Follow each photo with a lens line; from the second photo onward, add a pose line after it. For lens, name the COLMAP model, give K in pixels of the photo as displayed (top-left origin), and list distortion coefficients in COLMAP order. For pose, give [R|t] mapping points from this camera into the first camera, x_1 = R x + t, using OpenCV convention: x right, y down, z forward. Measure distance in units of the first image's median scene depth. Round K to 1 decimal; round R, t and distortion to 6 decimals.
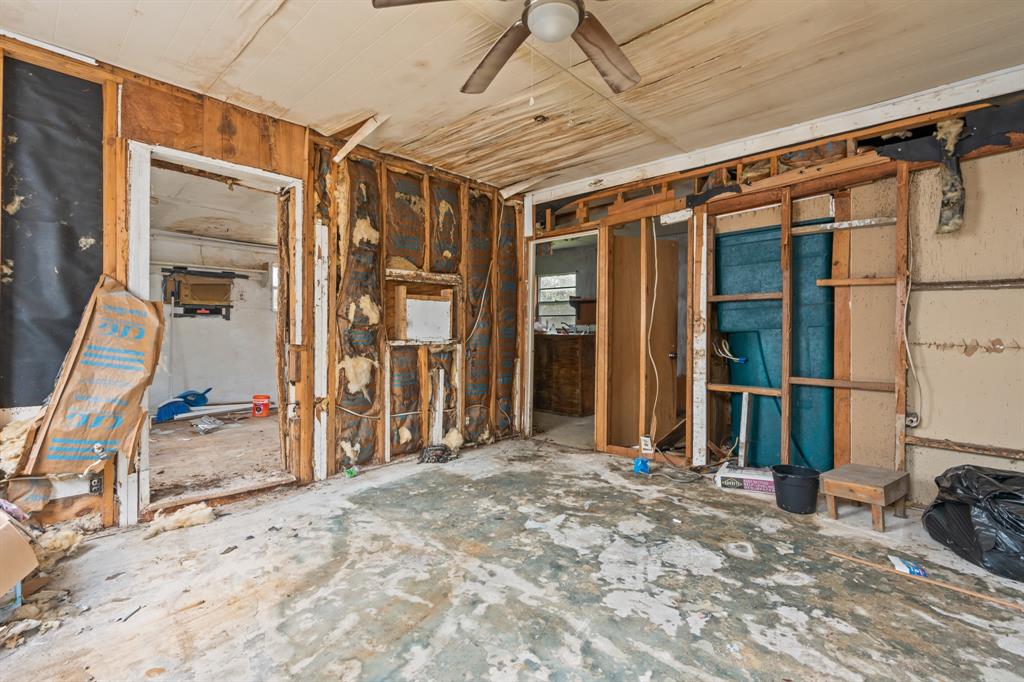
lens RADIAL K [[470.2, 0, 511.0], [0, 470.2, 335.2], [0, 0, 1]] dist [0.000903, 0.000260]
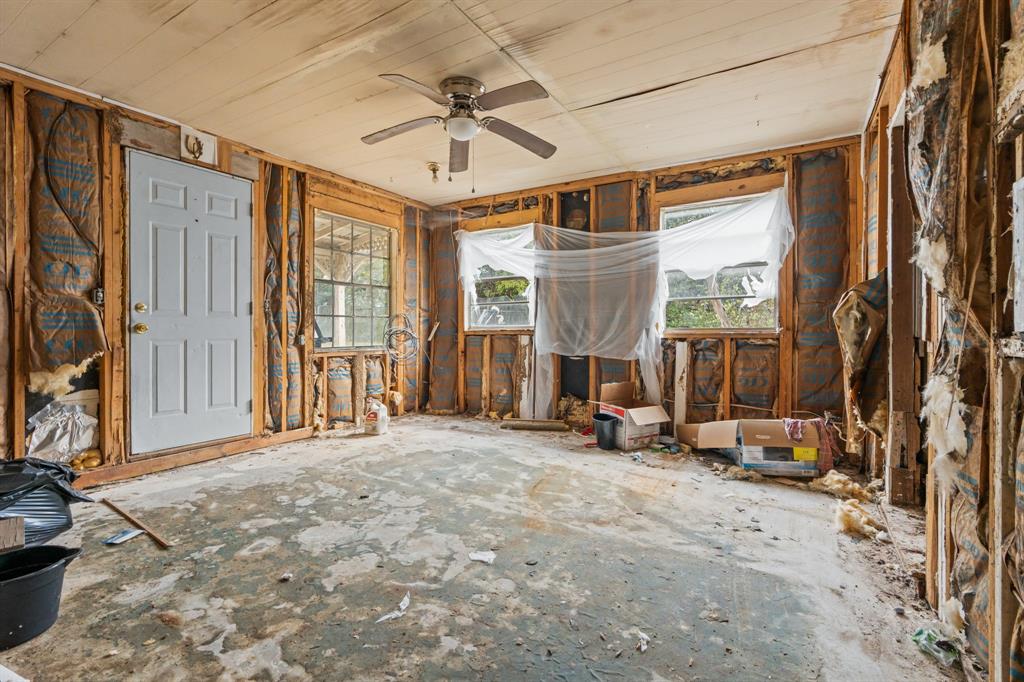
lens RADIAL K [[470.2, 0, 513.3], [0, 470.2, 333.8], [0, 0, 1]] dist [0.000903, 0.000260]
pose [[-0.979195, -0.004502, -0.202873, 0.184977], [-0.007886, 0.999843, 0.015876, 0.010178], [0.202770, 0.017146, -0.979076, 2.009055]]
